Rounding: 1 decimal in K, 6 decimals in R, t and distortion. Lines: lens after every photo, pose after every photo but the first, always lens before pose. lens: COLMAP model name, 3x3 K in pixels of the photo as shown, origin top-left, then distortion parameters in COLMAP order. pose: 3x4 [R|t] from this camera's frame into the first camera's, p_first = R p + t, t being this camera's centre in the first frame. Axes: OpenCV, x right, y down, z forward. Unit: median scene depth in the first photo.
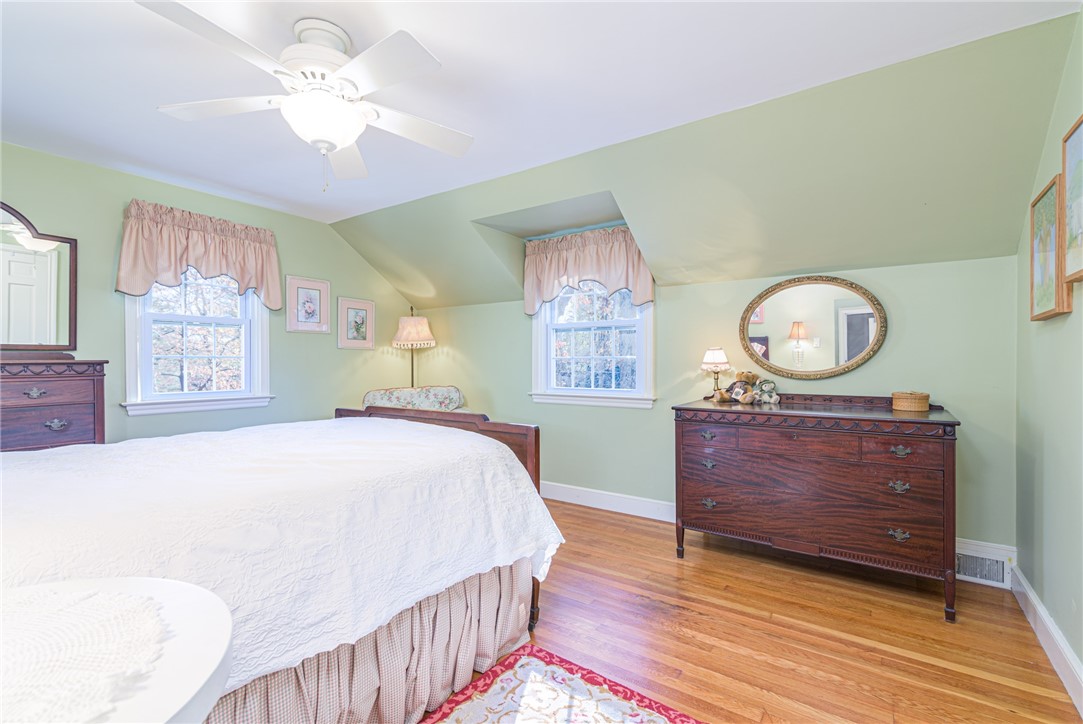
lens RADIAL K [[491.7, 0, 545.0], [0, 491.7, 365.5], [0, 0, 1]] dist [0.022800, -0.003559]
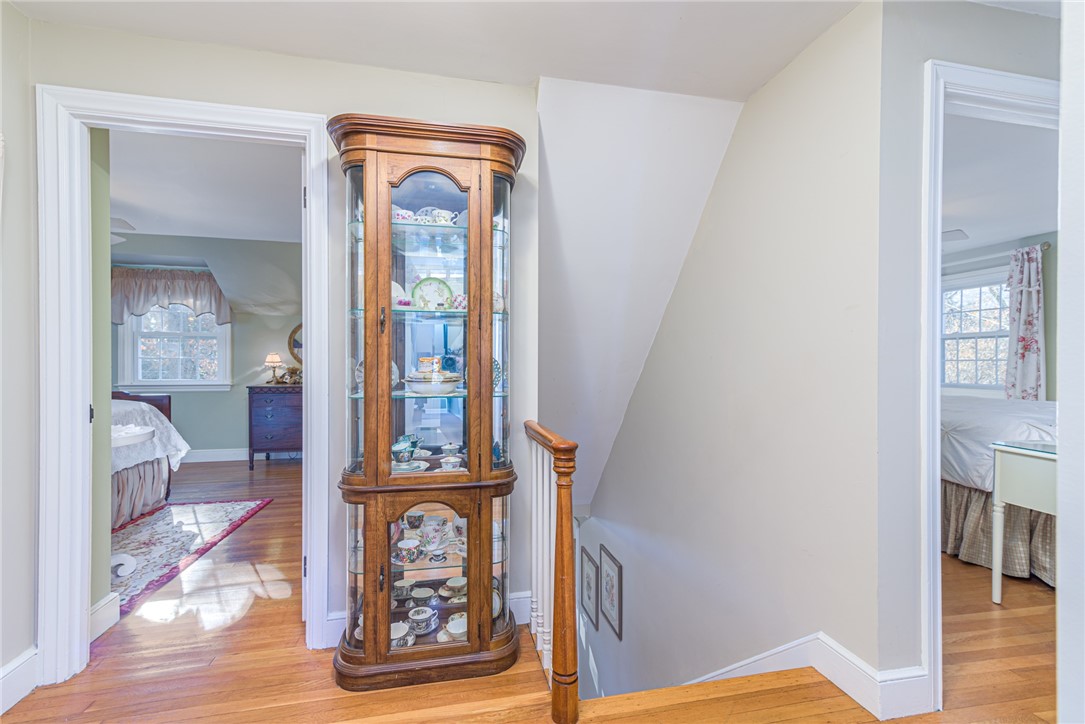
lens RADIAL K [[492.6, 0, 544.1], [0, 492.6, 367.6], [0, 0, 1]] dist [0.022800, -0.003559]
pose [[0.681258, -0.002493, 0.732039, -0.323165], [-0.000766, 0.999991, 0.004118, 0.007831], [-0.732043, -0.003366, 0.681250, -1.007931]]
